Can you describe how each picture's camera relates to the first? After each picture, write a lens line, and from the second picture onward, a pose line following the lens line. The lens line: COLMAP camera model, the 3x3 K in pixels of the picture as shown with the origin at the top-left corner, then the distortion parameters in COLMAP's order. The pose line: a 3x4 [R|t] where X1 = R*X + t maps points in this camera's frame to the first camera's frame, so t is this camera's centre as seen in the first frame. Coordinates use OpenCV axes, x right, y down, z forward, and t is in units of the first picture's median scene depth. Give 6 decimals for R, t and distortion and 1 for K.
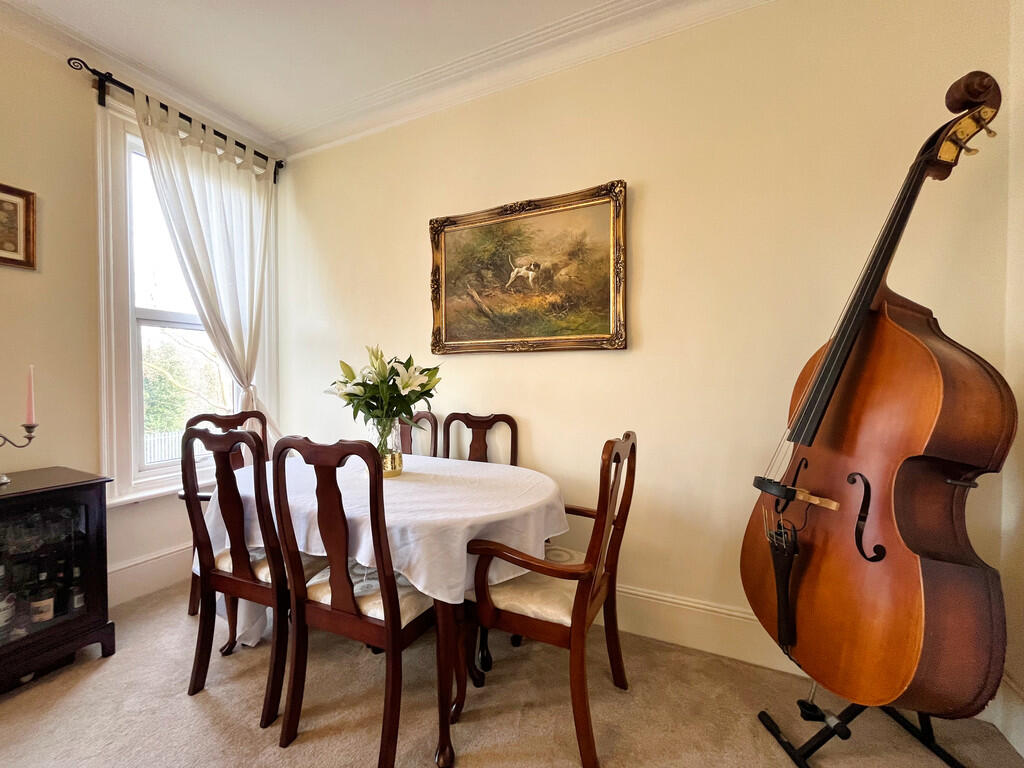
lens RADIAL K [[411.8, 0, 505.1], [0, 411.8, 386.1], [0, 0, 1]] dist [0.000932, -0.000266]
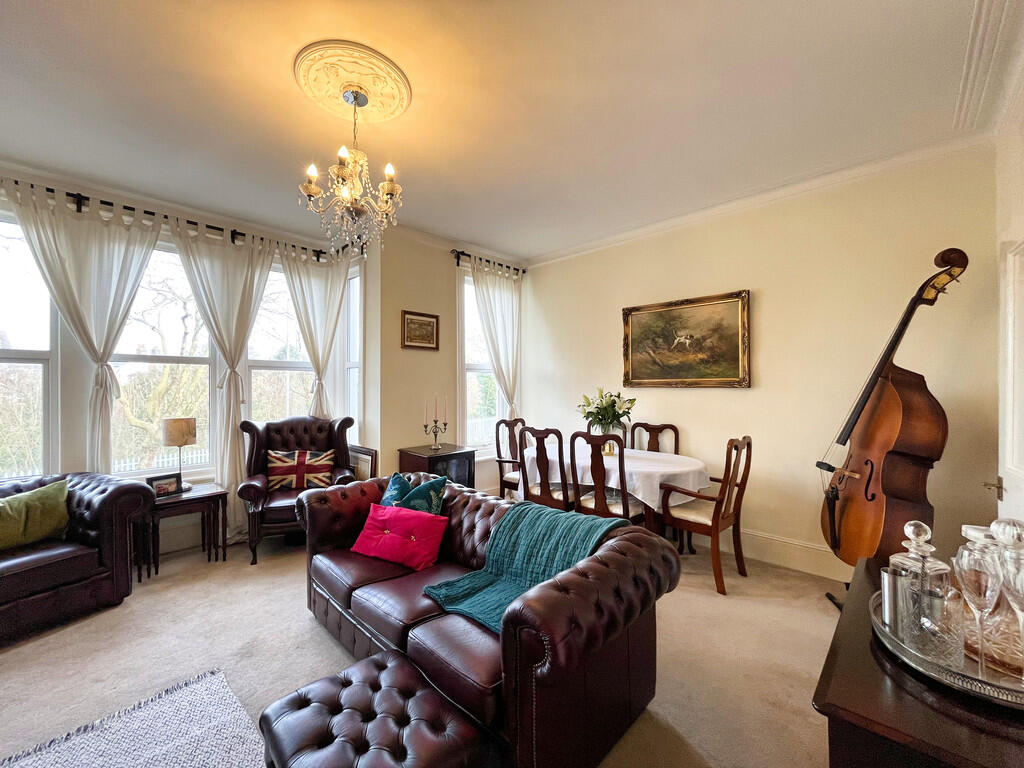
lens RADIAL K [[411.8, 0, 510.9], [0, 411.8, 386.4], [0, 0, 1]] dist [0.000932, -0.000266]
pose [[0.949512, 0.000352, -0.313730, -0.109286], [-0.004467, 0.999913, -0.012398, -0.073496], [0.313698, 0.013174, 0.949431, -0.943009]]
